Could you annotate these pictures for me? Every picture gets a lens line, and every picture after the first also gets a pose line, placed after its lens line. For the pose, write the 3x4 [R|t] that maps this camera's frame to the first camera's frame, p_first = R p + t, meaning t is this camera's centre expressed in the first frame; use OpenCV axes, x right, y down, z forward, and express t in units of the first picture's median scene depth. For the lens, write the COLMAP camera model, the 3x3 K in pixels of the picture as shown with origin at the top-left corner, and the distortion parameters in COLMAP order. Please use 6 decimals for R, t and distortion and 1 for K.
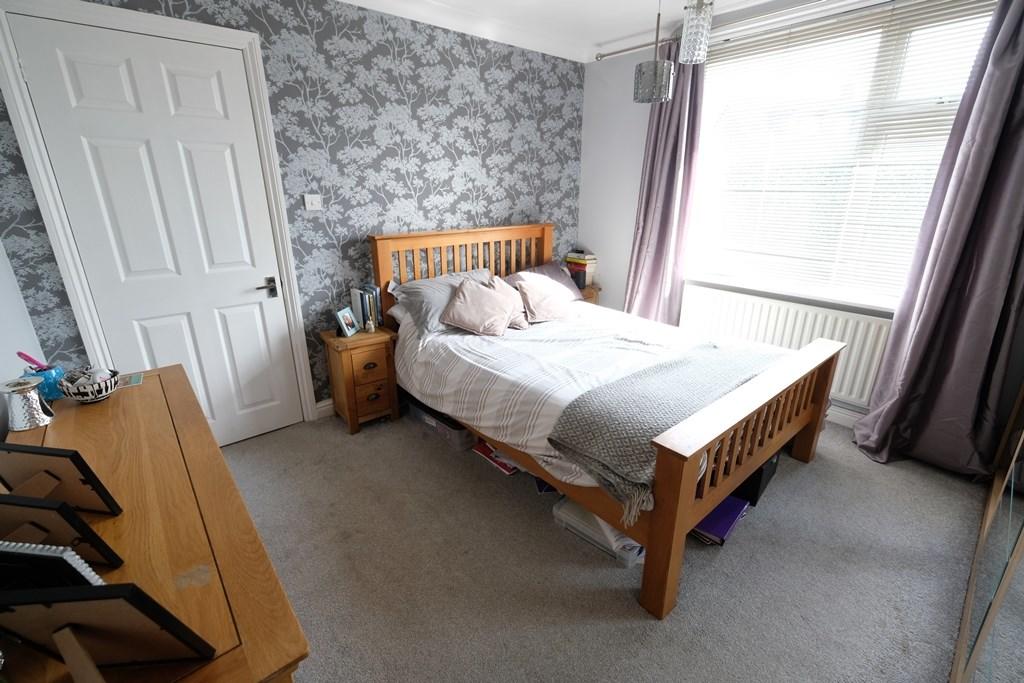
lens RADIAL K [[443.7, 0, 512.5], [0, 443.7, 338.1], [0, 0, 1]] dist [-0.004456, -0.000622]
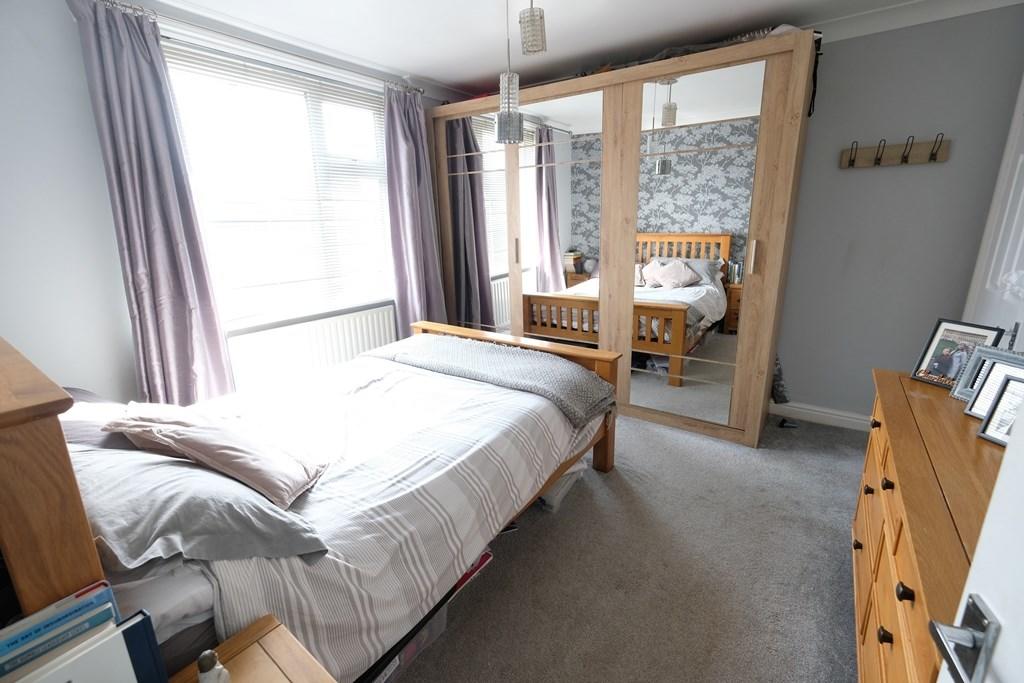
lens RADIAL K [[443.7, 0, 511.2], [0, 443.7, 339.4], [0, 0, 1]] dist [-0.004456, -0.000622]
pose [[-0.241751, -0.244038, 0.939150, -0.666592], [0.329110, 0.889867, 0.315949, -0.285250], [-0.912822, 0.385464, -0.134811, 0.909629]]
